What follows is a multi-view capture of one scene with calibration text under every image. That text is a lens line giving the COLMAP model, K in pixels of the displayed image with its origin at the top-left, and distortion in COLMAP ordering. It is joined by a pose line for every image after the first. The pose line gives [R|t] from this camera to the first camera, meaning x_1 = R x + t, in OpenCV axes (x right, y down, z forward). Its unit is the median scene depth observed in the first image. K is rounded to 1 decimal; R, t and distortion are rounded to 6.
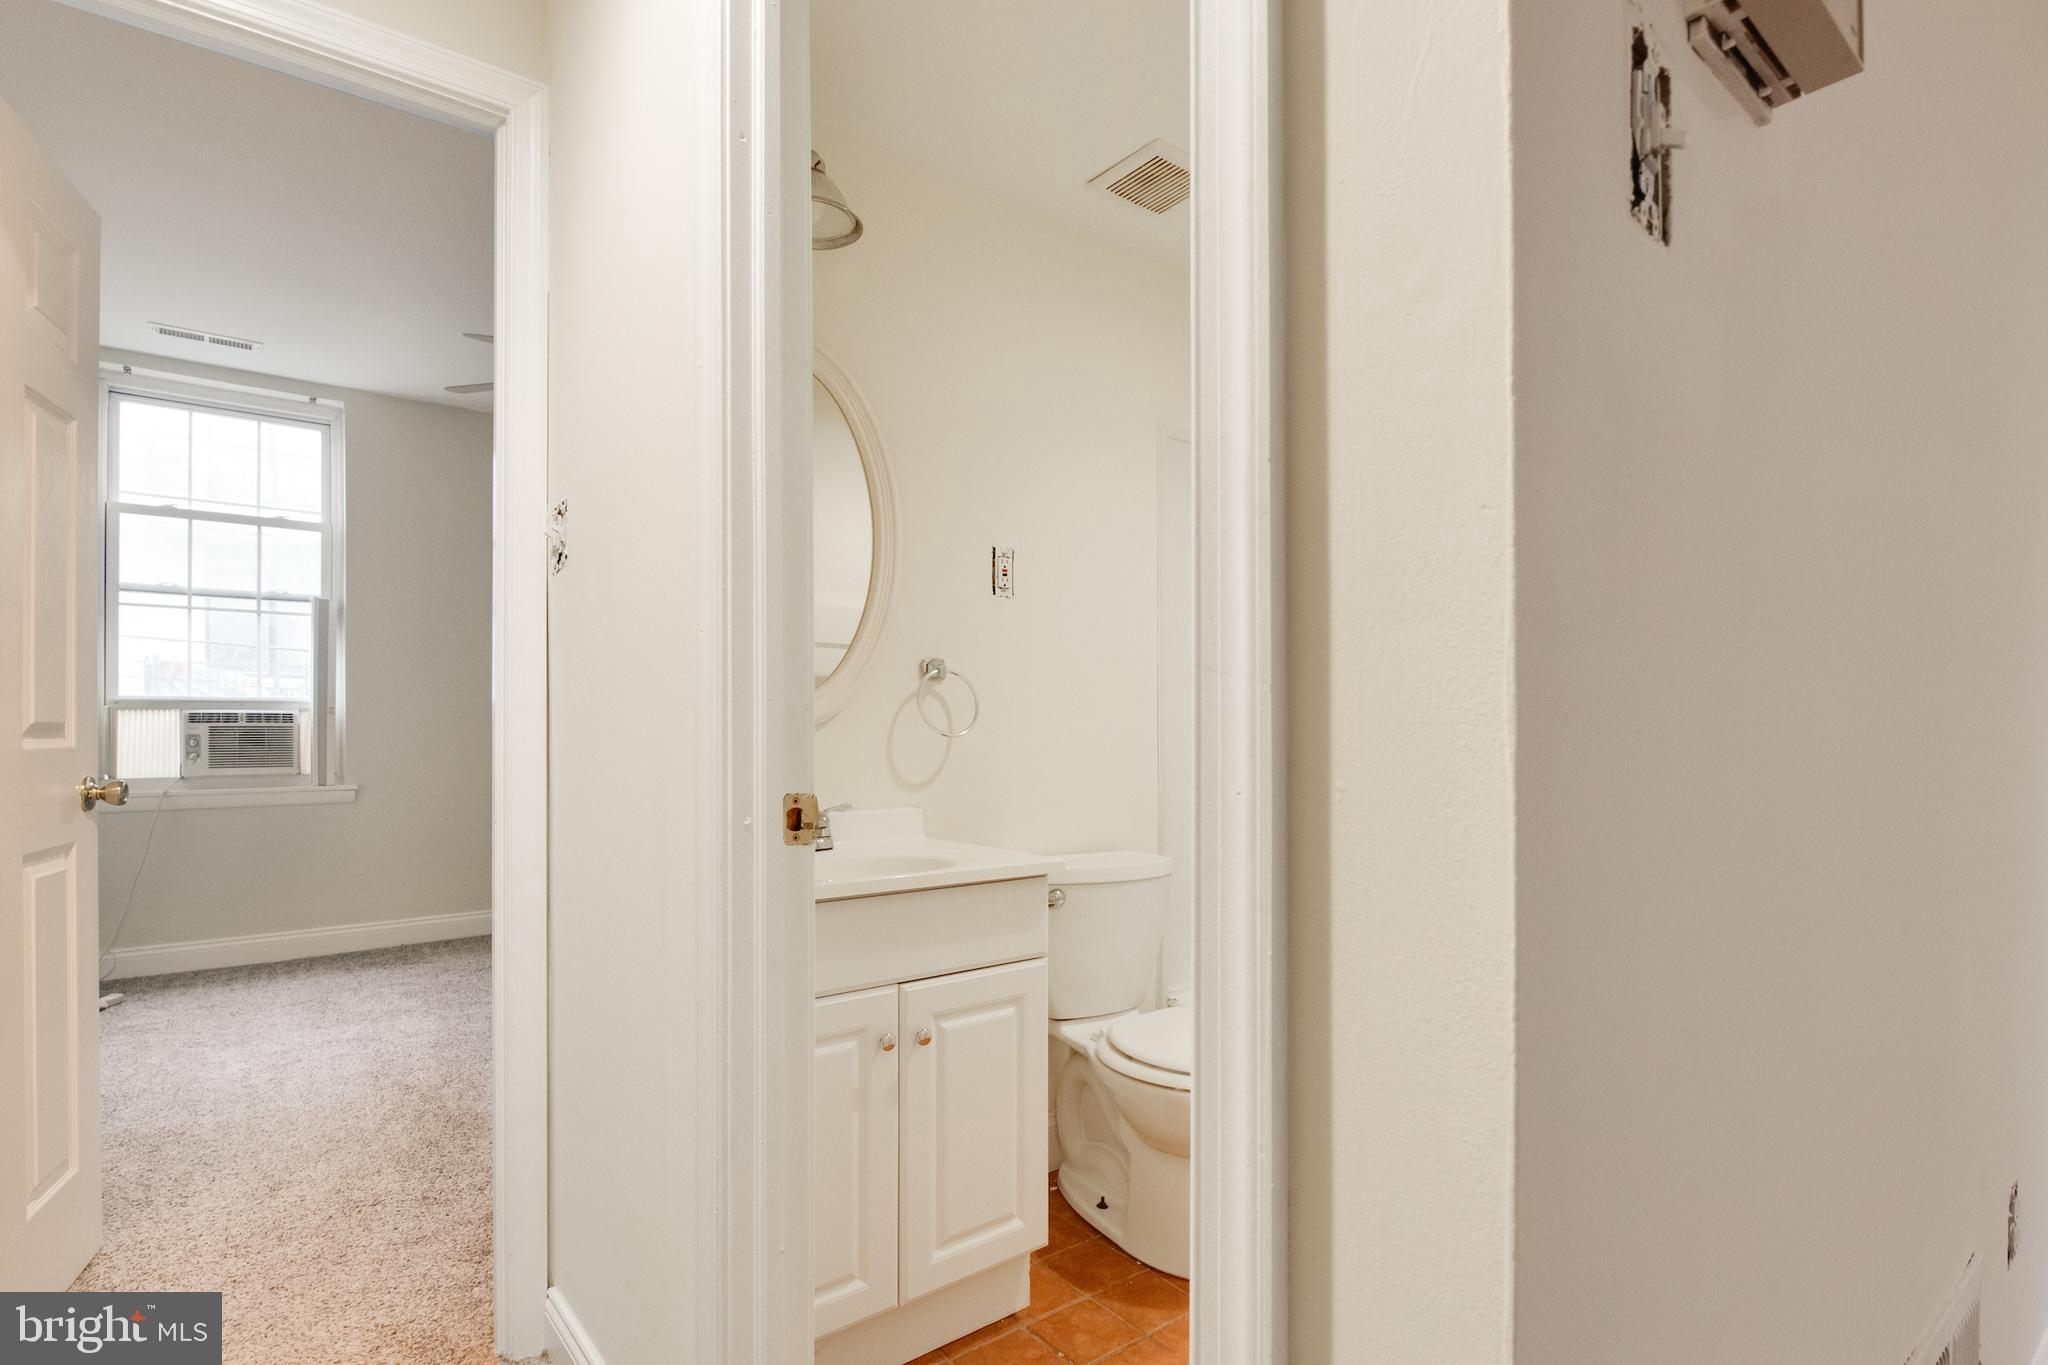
lens RADIAL K [[1019.7, 0, 1024.0], [0, 1019.7, 682.5], [0, 0, 1]] dist [0.000246, -0.008804]
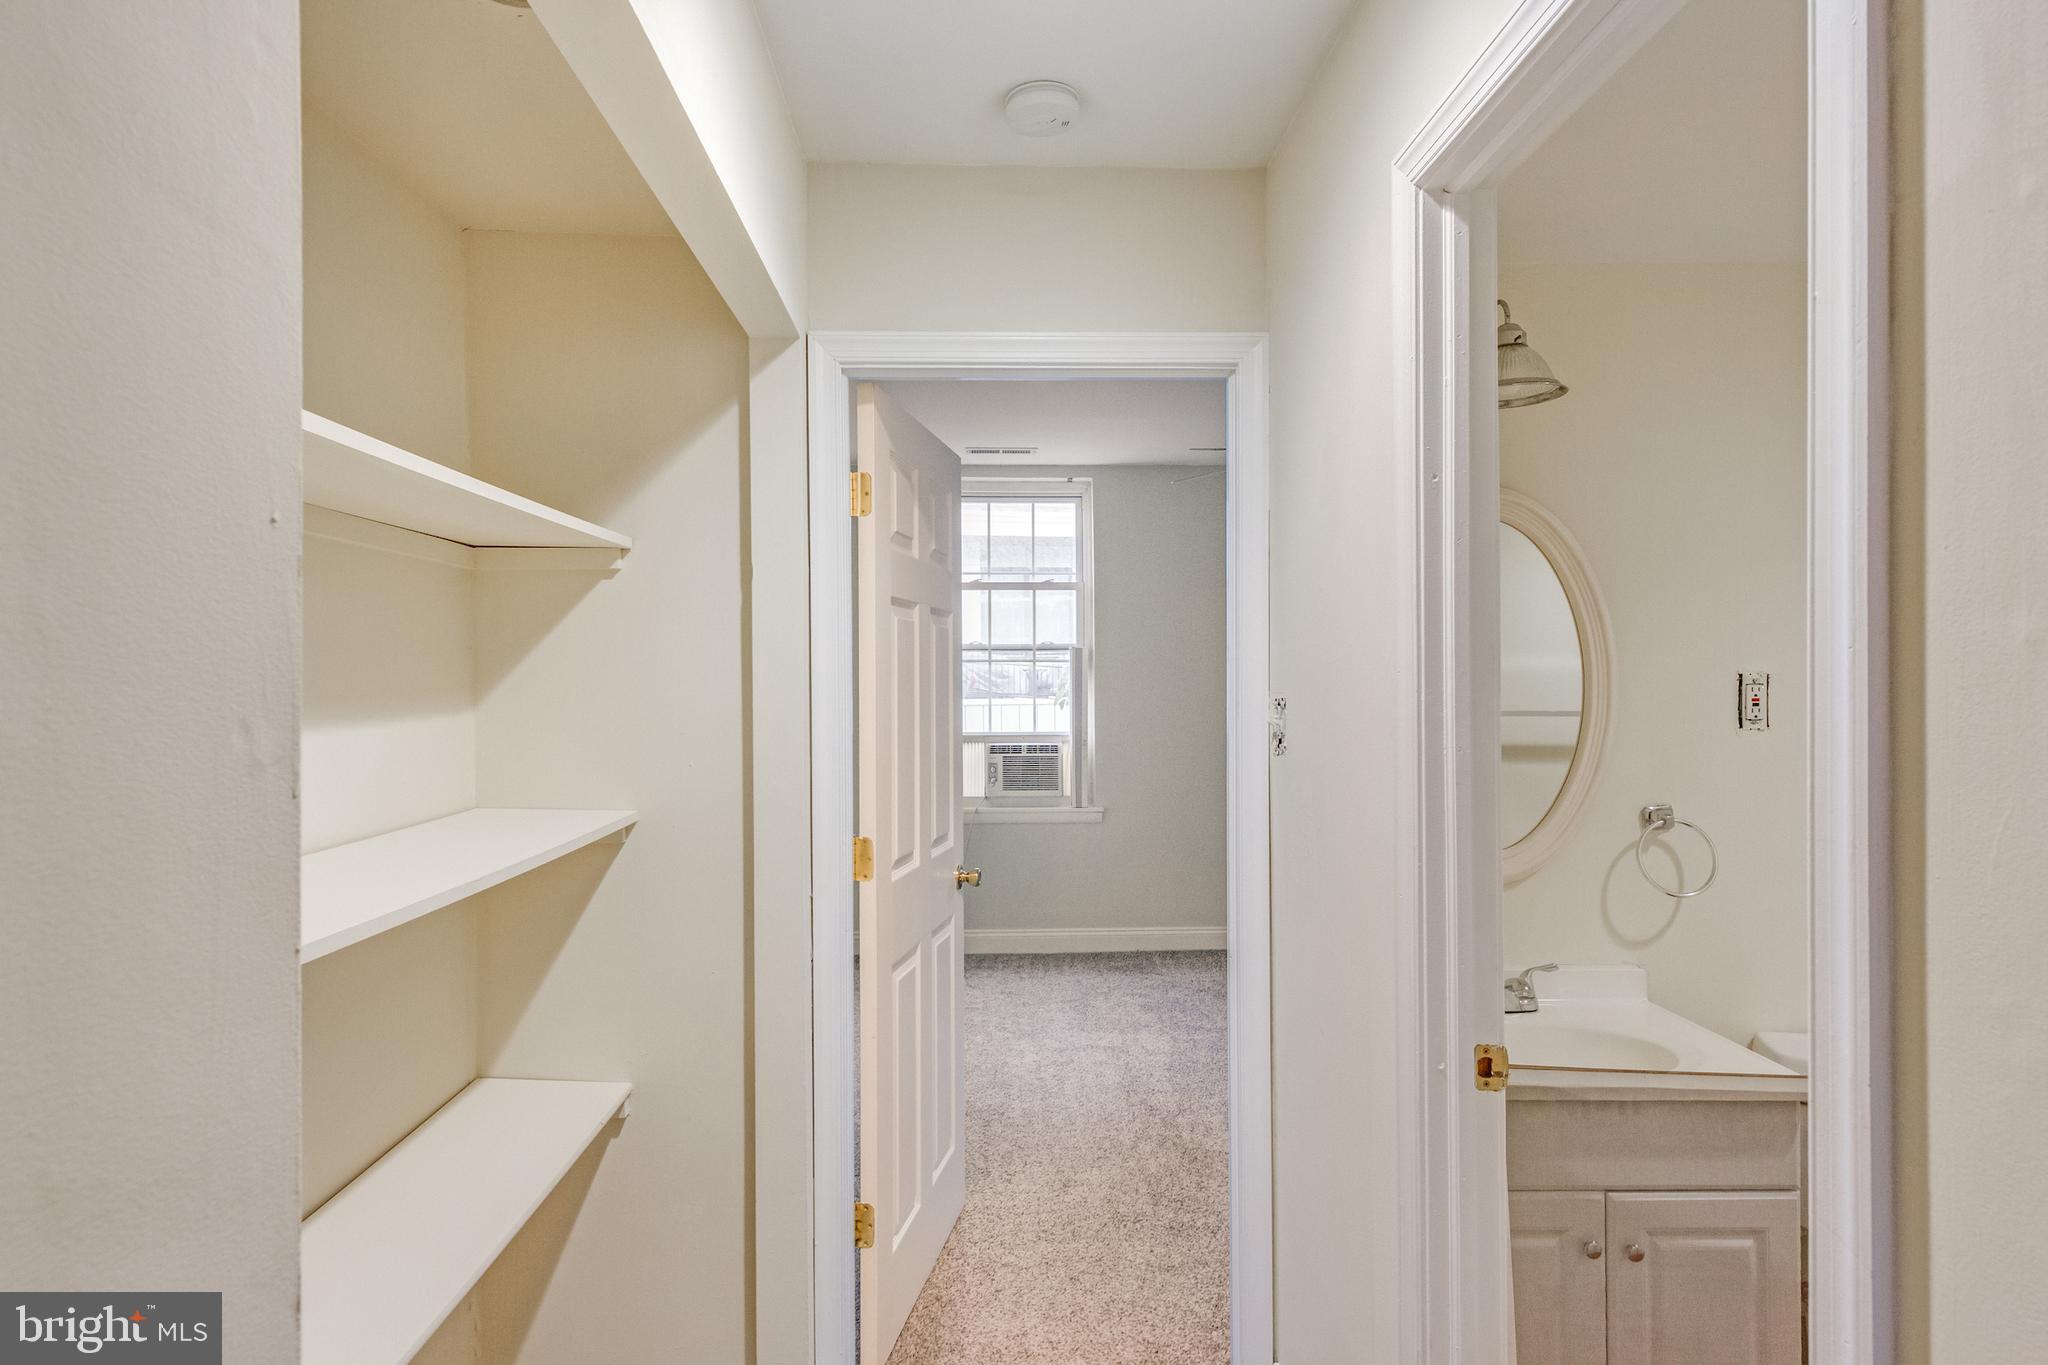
lens RADIAL K [[1092.9, 0, 1036.8], [0, 1092.9, 684.7], [0, 0, 1]] dist [0.024814, -0.000706]
pose [[0.807733, 0.001299, -0.589547, 0.041175], [0.005683, 0.999934, 0.009991, -0.136073], [0.589521, -0.011420, 0.807672, -0.121622]]
